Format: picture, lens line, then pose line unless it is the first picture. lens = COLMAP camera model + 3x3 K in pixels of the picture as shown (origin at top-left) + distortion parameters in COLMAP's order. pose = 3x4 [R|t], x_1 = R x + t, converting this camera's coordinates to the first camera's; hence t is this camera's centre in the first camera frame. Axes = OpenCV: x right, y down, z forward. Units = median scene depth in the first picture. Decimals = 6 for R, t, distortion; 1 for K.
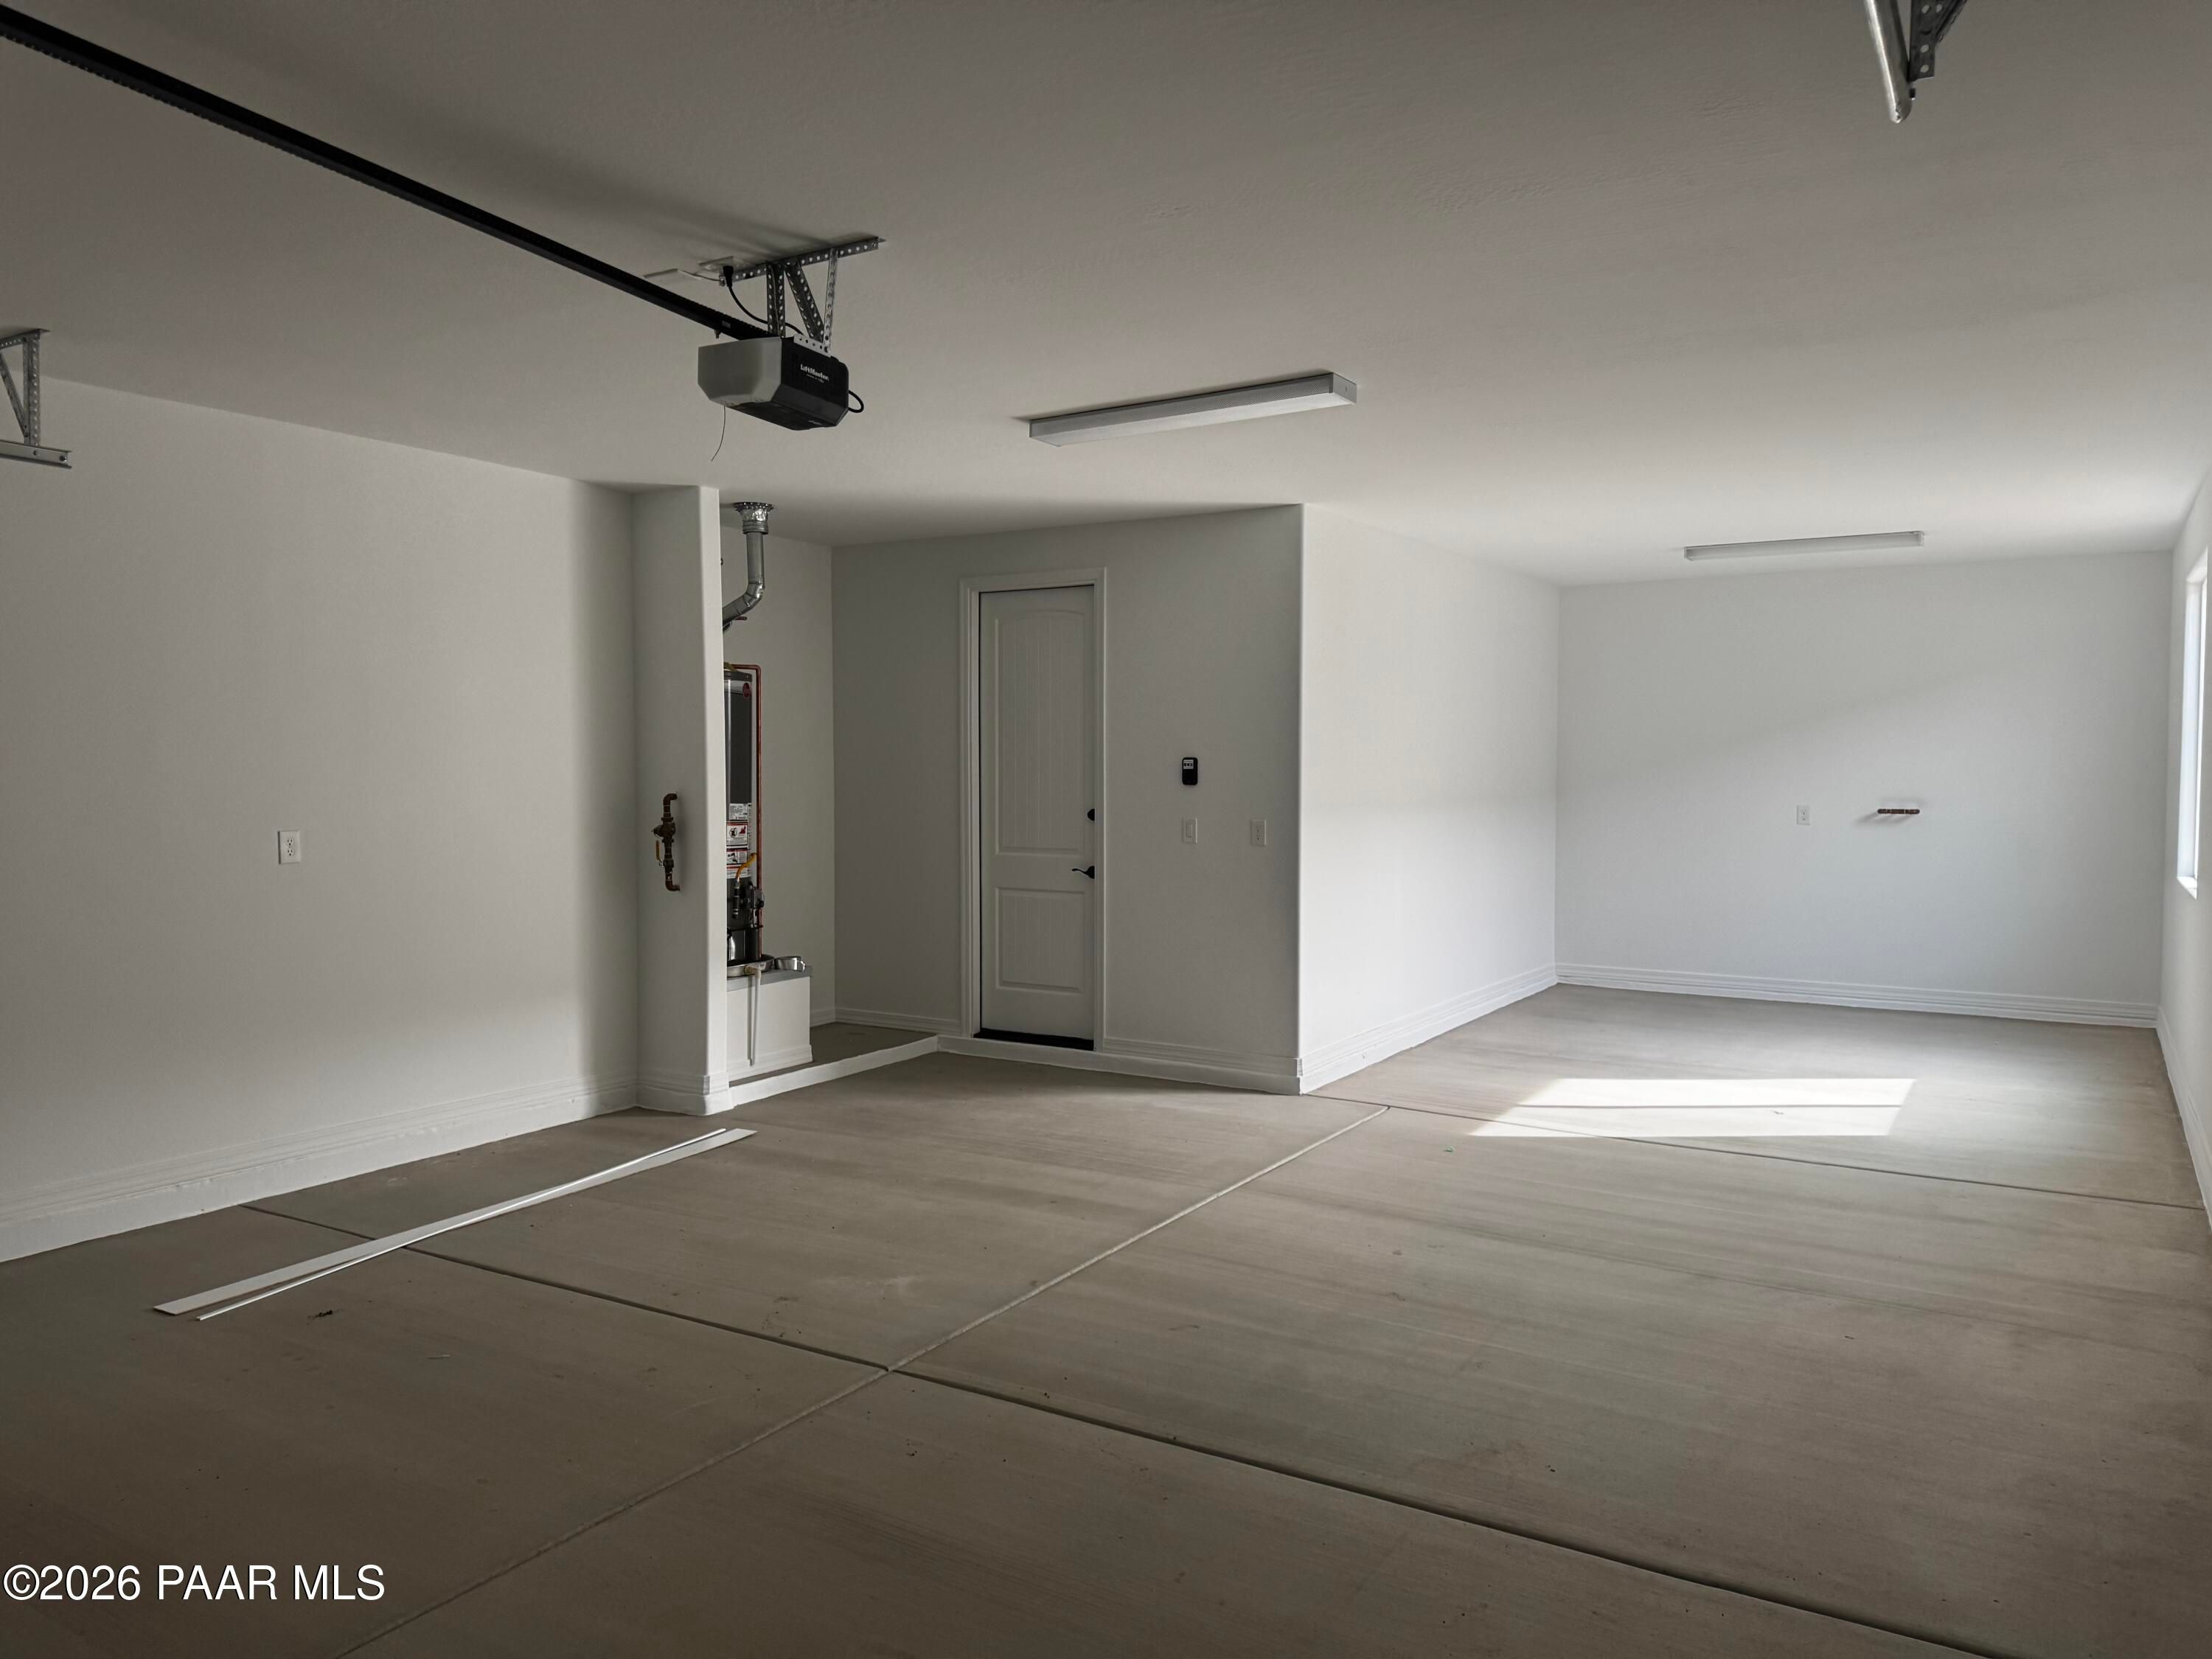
lens RADIAL K [[1573.9, 0, 1106.0], [0, 1573.9, 829.5], [0, 0, 1]] dist [0.112621, -0.158556]
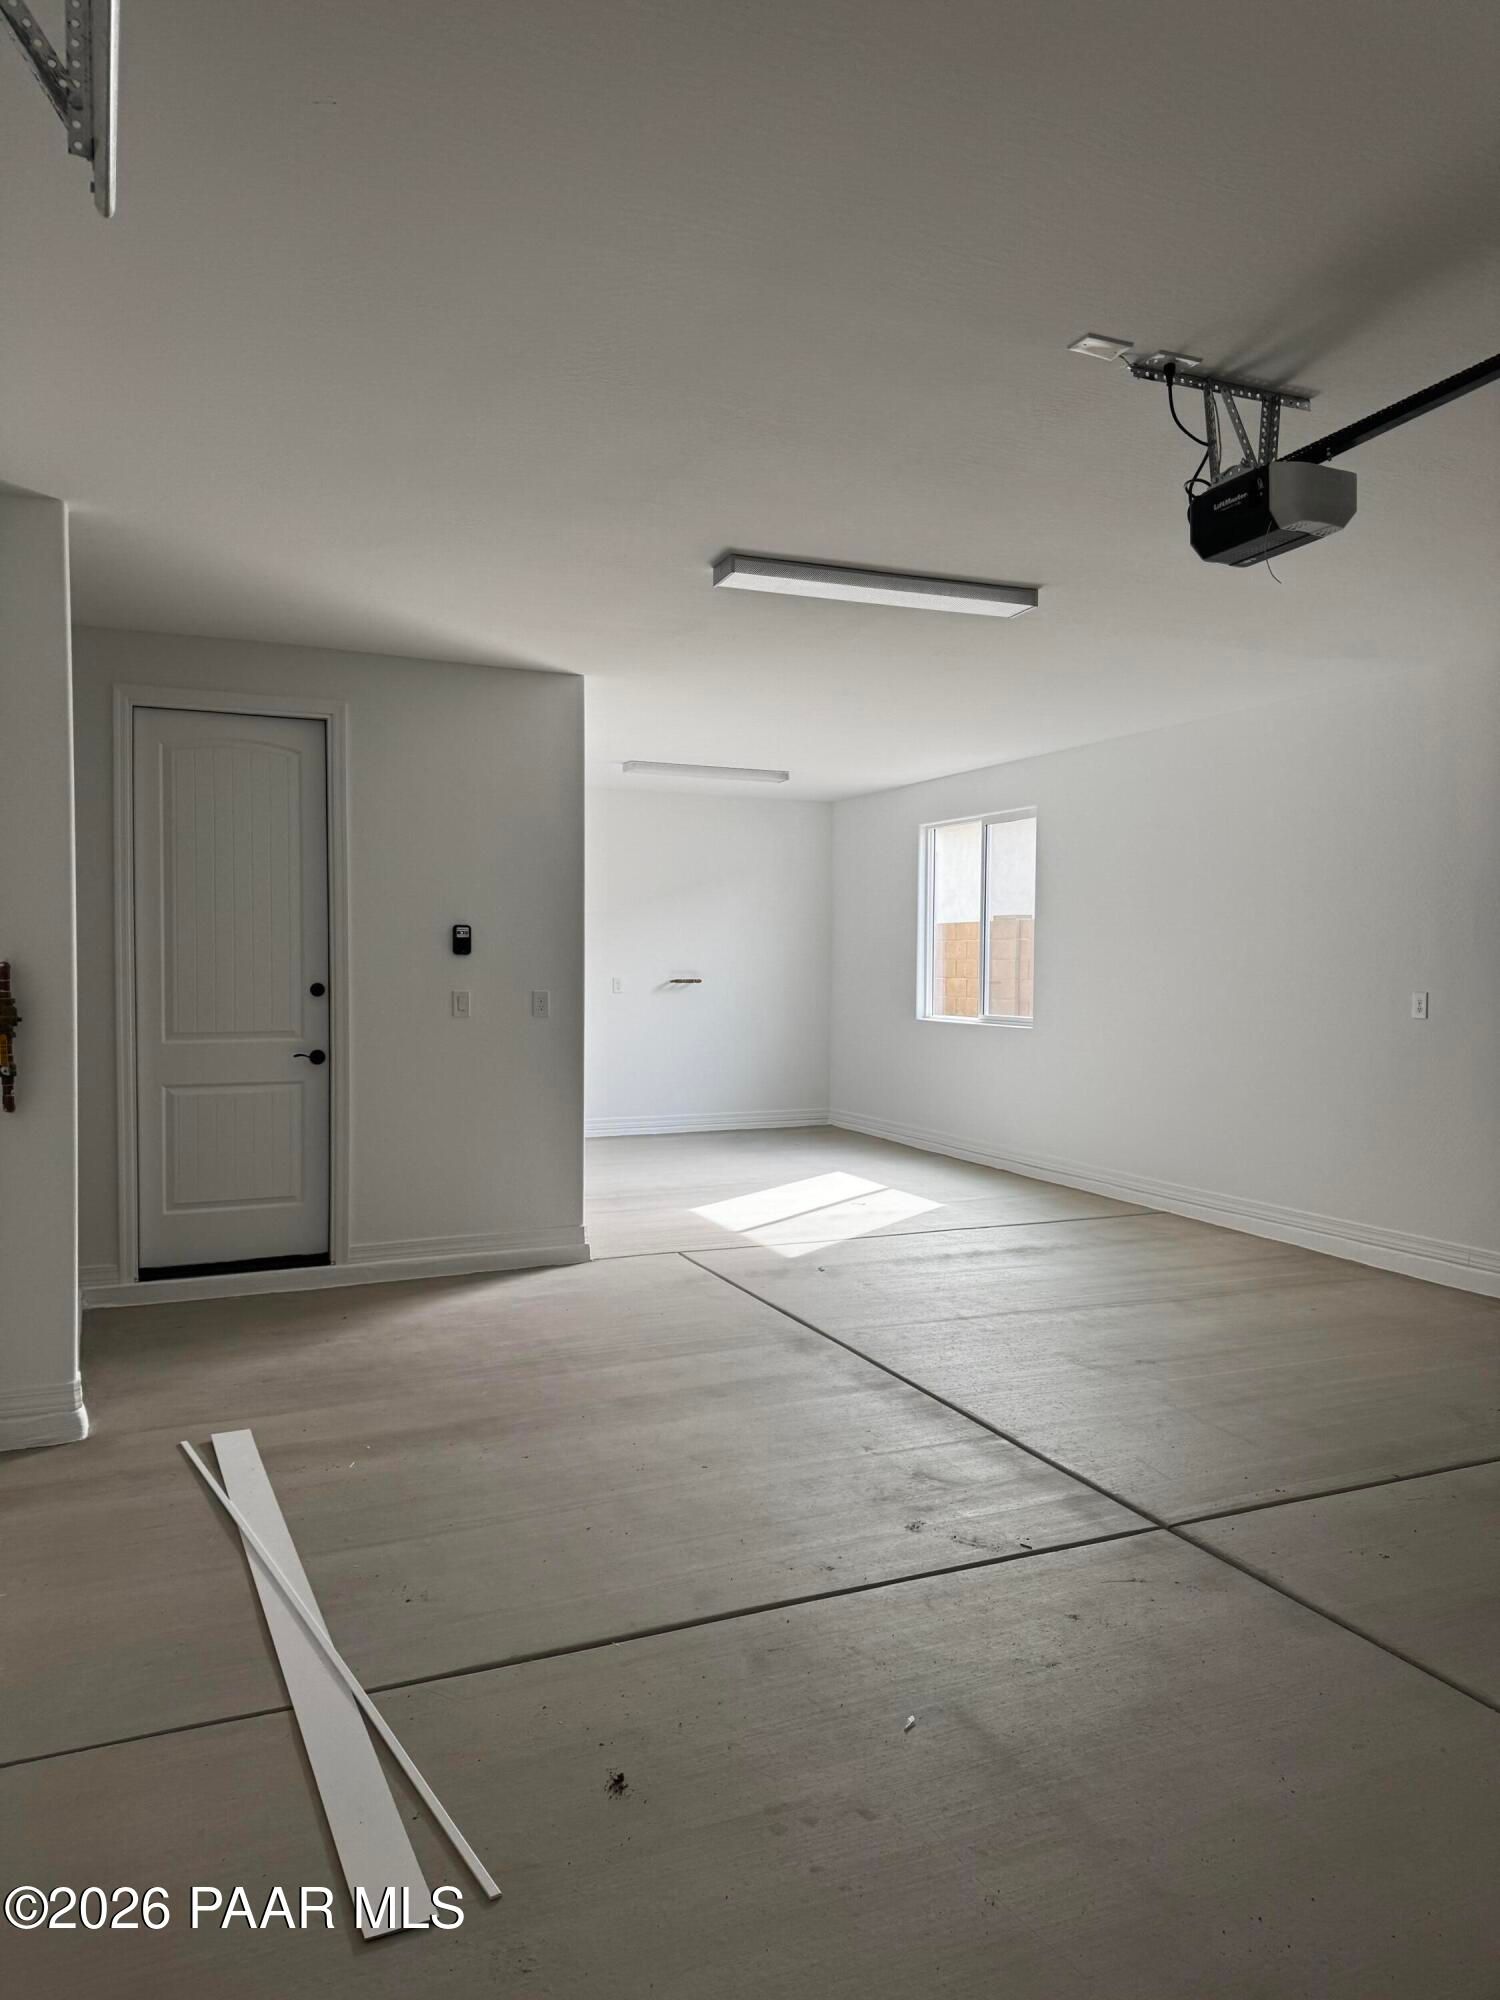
lens RADIAL K [[1423.1, 0, 750.0], [0, 1423.1, 1000.0], [0, 0, 1]] dist [0.112621, -0.158556]
pose [[0.550922, -0.022378, 0.834257, -0.556343], [0.032931, 0.999445, 0.005063, -0.000075], [-0.833907, 0.024684, 0.551353, 0.390409]]
